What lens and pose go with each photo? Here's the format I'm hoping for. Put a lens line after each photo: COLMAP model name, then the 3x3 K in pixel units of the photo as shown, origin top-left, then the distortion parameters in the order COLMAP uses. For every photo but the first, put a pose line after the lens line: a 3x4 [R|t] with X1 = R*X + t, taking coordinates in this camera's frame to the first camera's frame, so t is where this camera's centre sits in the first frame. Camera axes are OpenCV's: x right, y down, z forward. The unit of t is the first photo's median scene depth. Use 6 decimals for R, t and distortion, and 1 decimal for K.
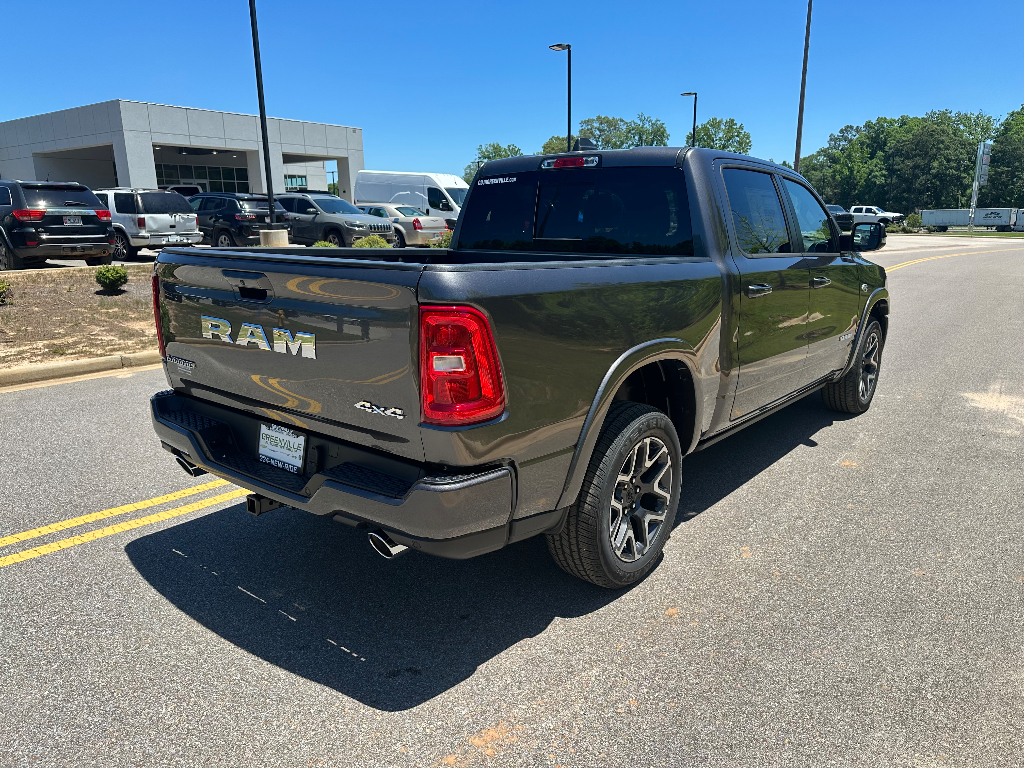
lens RADIAL K [[736.9, 0, 512.0], [0, 736.9, 378.8], [0, 0, 1]] dist [0.024759, -0.019051]
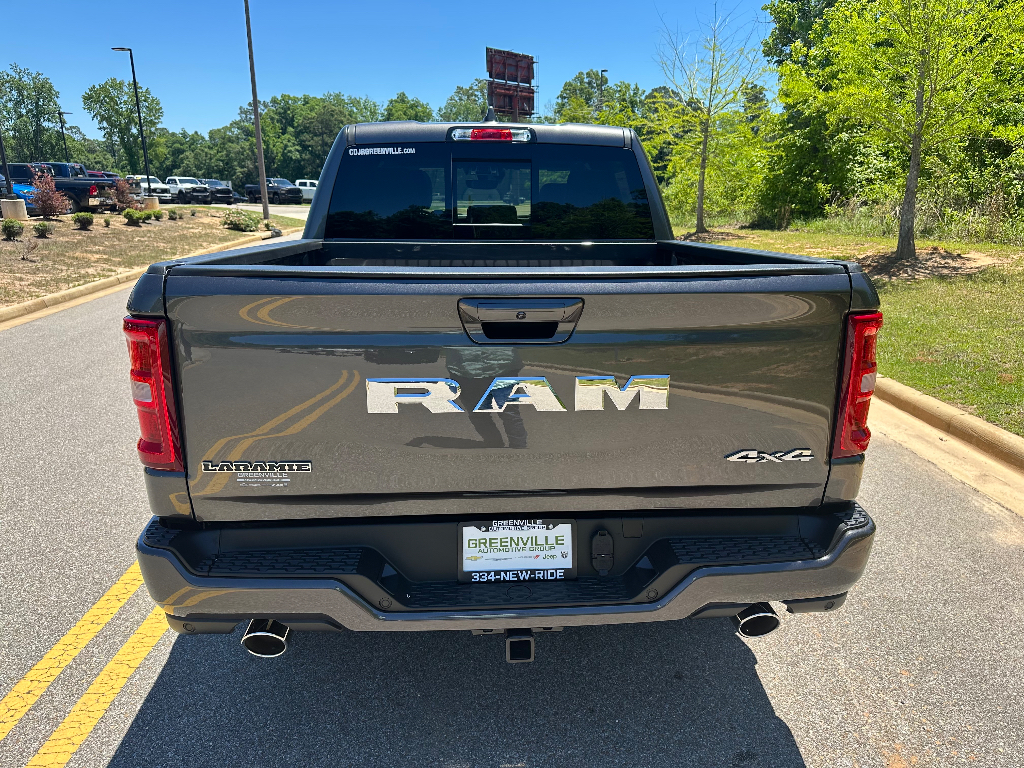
lens RADIAL K [[736.9, 0, 506.4], [0, 736.9, 386.2], [0, 0, 1]] dist [0.024759, -0.019051]
pose [[0.742232, -0.172469, 0.647569, -0.572460], [0.143694, 0.984799, 0.097584, -0.095429], [-0.654556, 0.020622, 0.755732, 0.389076]]
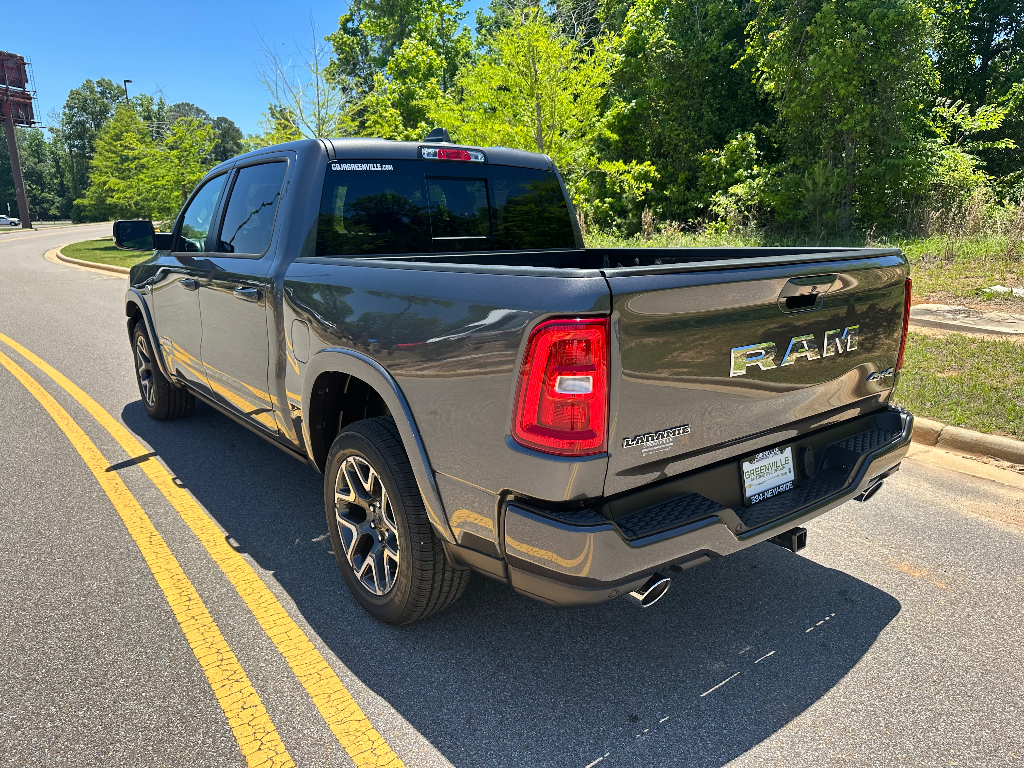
lens RADIAL K [[765.4, 0, 515.4], [0, 765.4, 388.9], [0, 0, 1]] dist [-0.022512, 0.008053]
pose [[0.219469, -0.220518, 0.950371, -0.964419], [0.209499, 0.962049, 0.174849, -0.180232], [-0.952861, 0.160728, 0.257338, 0.814344]]
